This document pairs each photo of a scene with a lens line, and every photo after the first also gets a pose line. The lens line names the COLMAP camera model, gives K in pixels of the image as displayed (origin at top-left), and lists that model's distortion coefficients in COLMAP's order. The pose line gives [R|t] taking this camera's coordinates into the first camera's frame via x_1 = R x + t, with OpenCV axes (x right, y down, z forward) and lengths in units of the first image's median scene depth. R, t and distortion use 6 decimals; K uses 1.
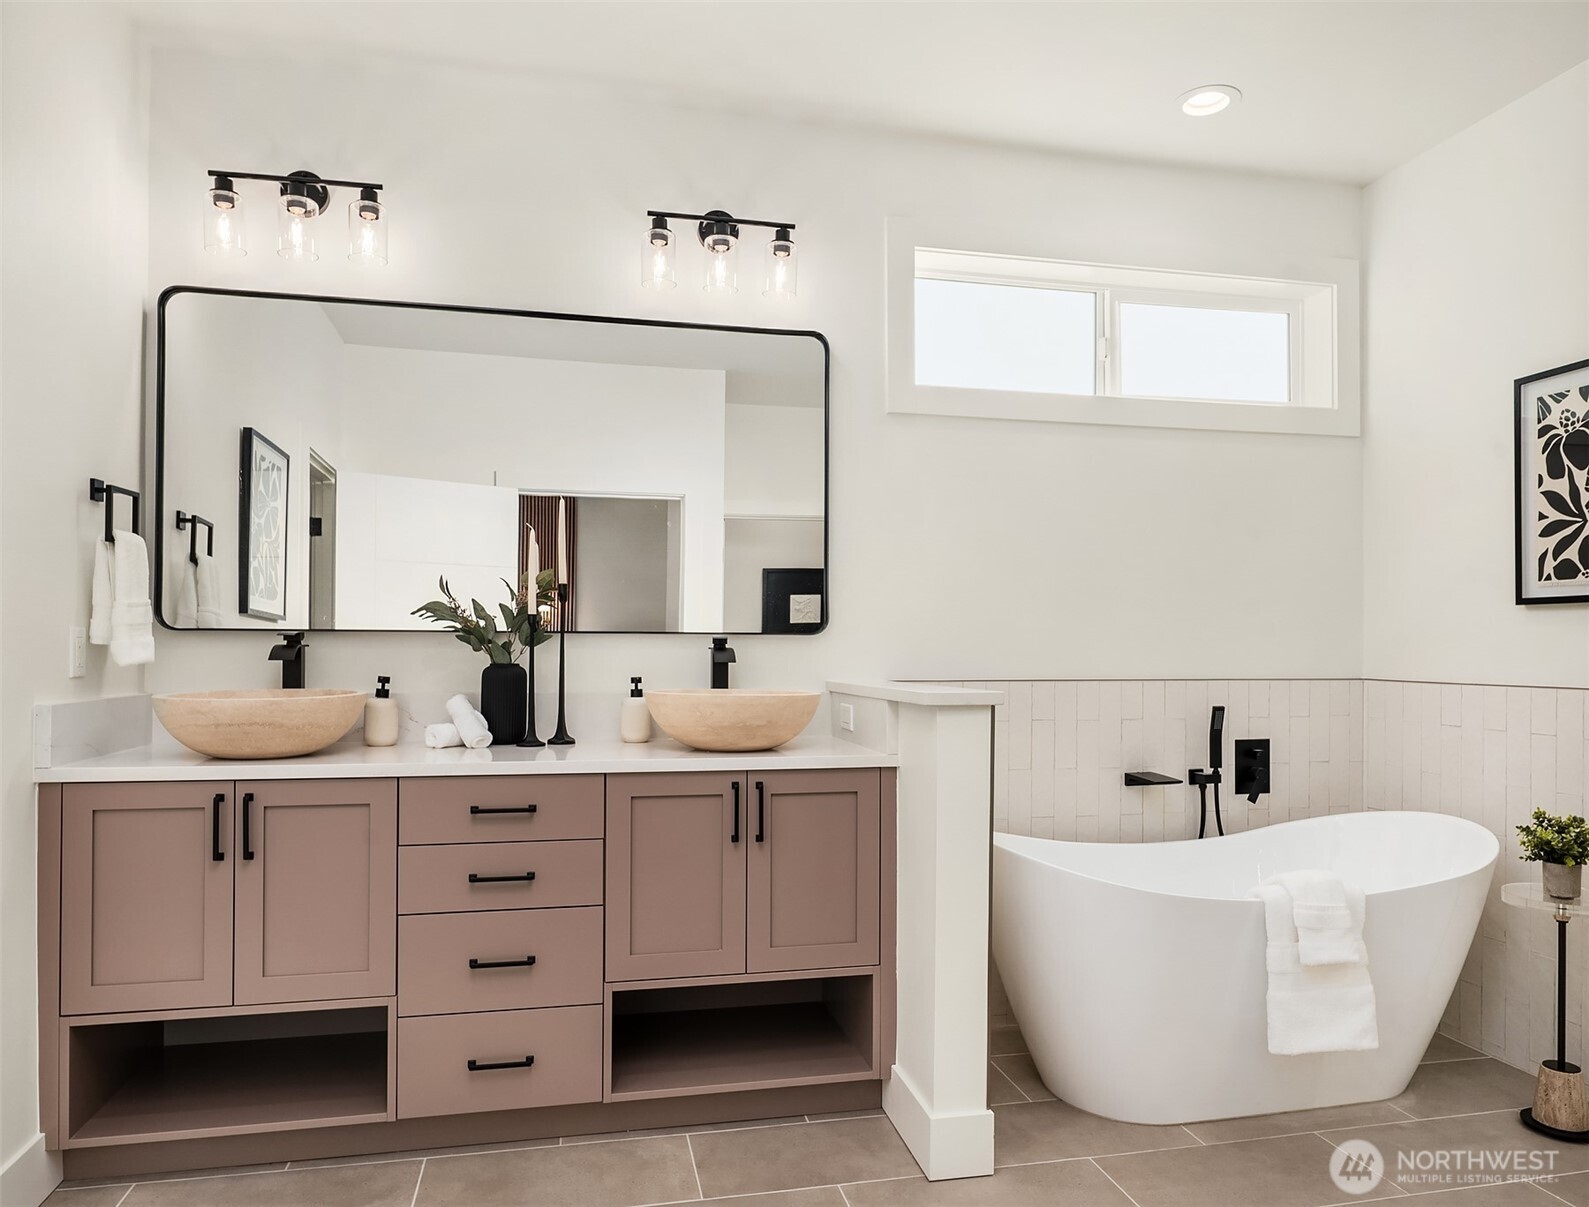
lens RADIAL K [[1032.7, 0, 796.8], [0, 1032.7, 649.2], [0, 0, 1]] dist [-0.000246, 0.000557]
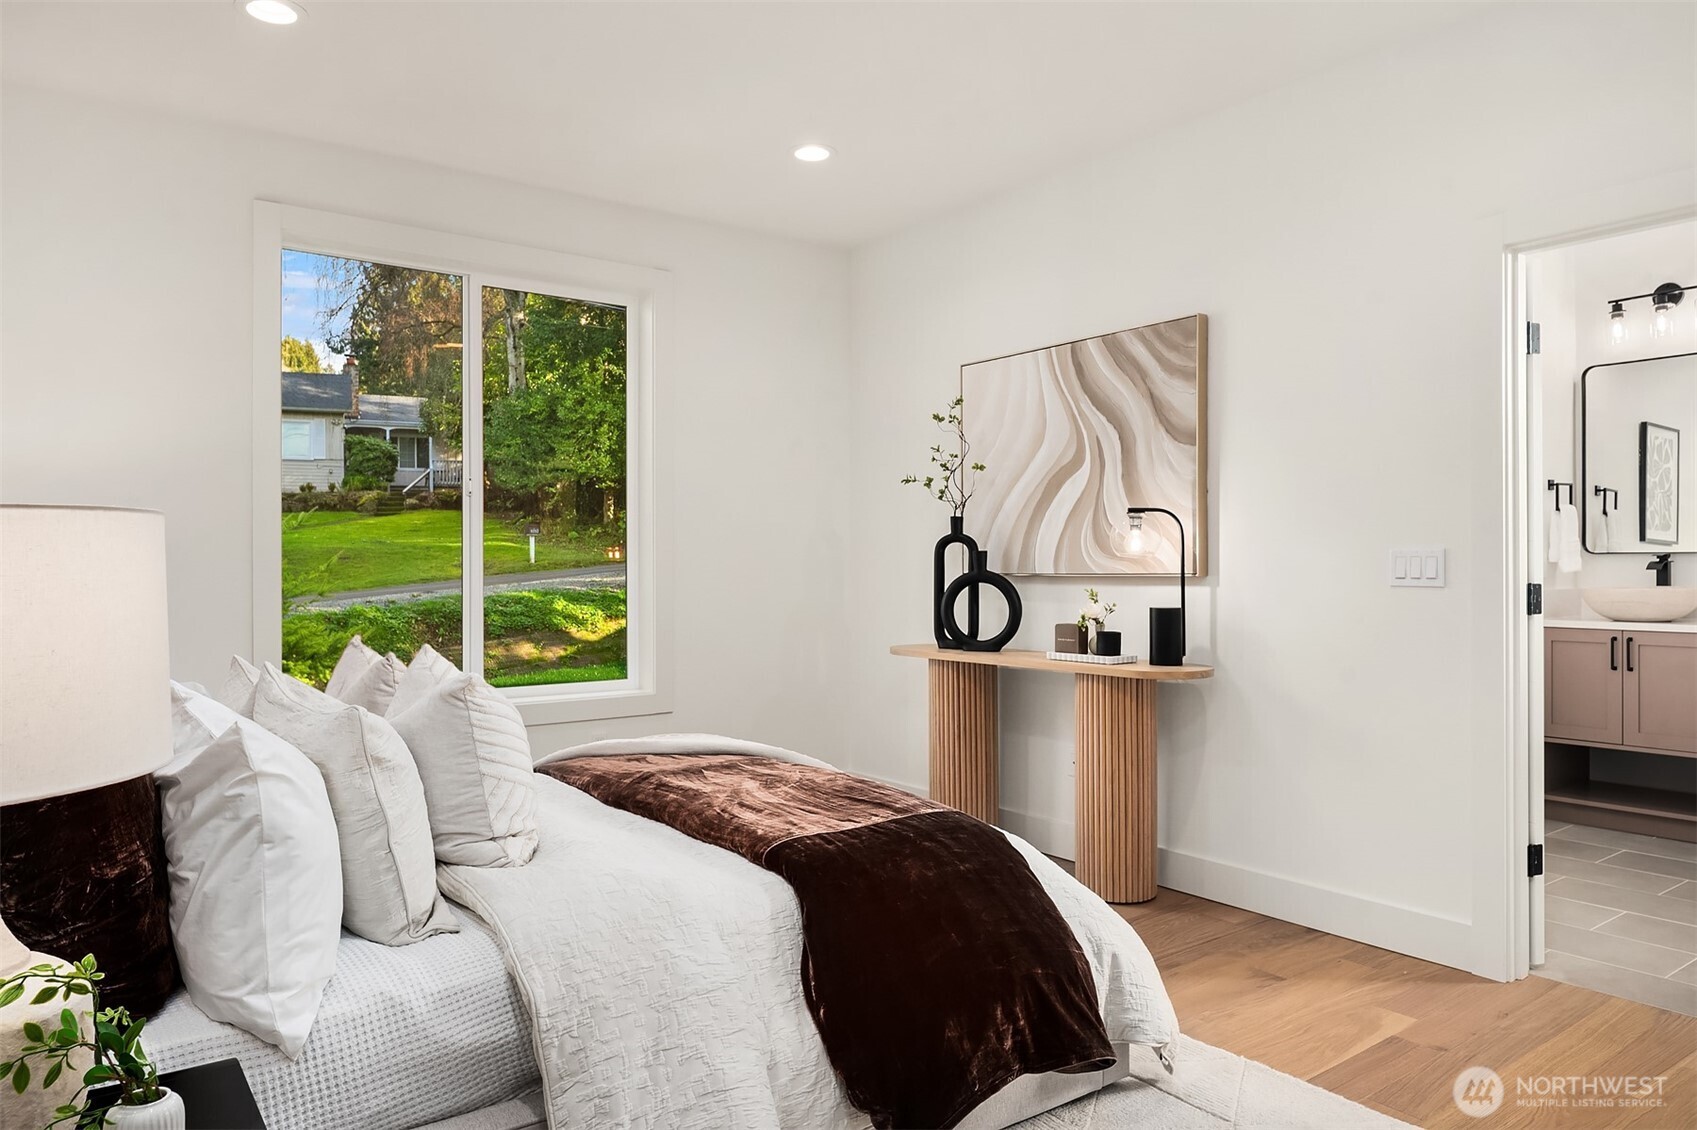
lens RADIAL K [[1115.6, 0, 848.5], [0, 1115.6, 565.0], [0, 0, 1]] dist [-0.004007, -0.001481]
pose [[0.407493, -0.011161, -0.913140, 0.297118], [0.007033, 0.999934, -0.009084, 0.004414], [0.913181, -0.002720, 0.407544, -0.453542]]
